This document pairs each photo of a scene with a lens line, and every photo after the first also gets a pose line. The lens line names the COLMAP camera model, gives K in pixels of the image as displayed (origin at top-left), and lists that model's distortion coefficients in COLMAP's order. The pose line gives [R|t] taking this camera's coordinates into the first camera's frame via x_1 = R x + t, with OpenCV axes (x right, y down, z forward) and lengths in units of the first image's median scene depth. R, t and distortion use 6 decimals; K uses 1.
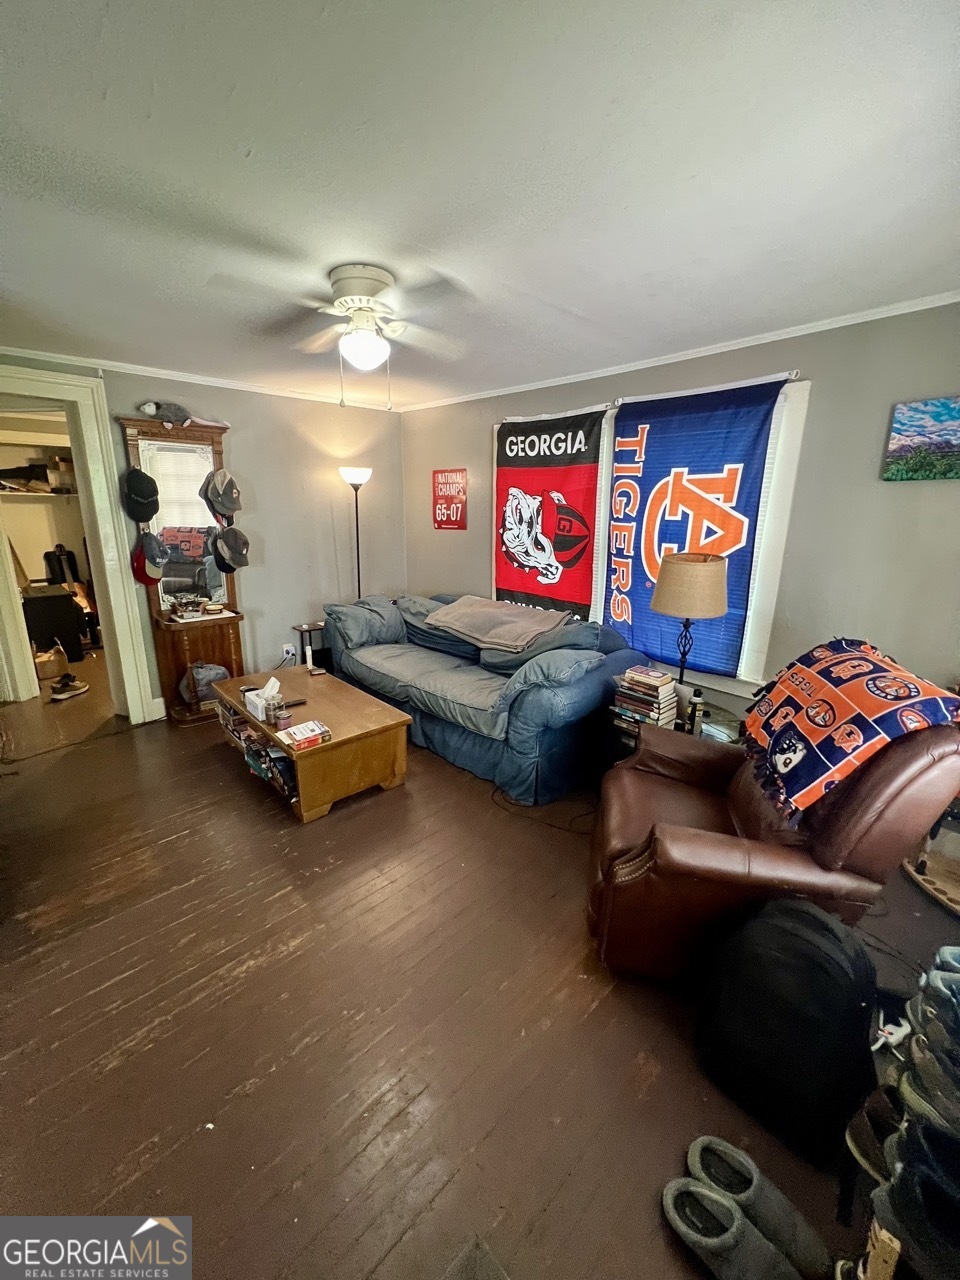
lens RADIAL K [[521.1, 0, 476.8], [0, 521.1, 645.3], [0, 0, 1]] dist [0.004450, 0.001298]
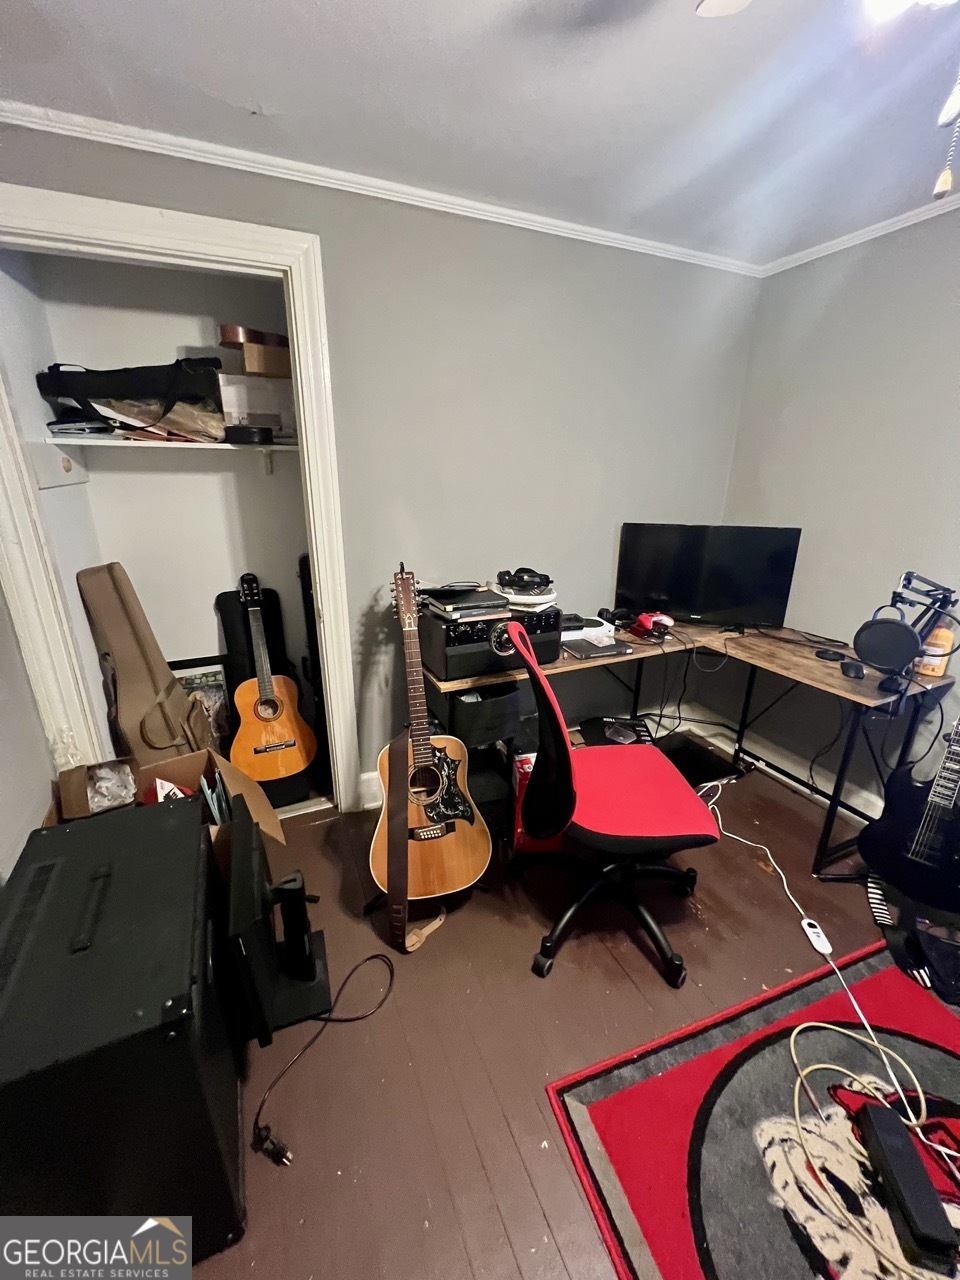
lens RADIAL K [[521.1, 0, 477.4], [0, 521.1, 636.8], [0, 0, 1]] dist [0.004450, 0.001298]
pose [[0.933437, 0.110595, -0.341268, -0.522854], [-0.088845, 0.992926, 0.078771, -0.203887], [0.347565, -0.043208, 0.936660, 0.725645]]
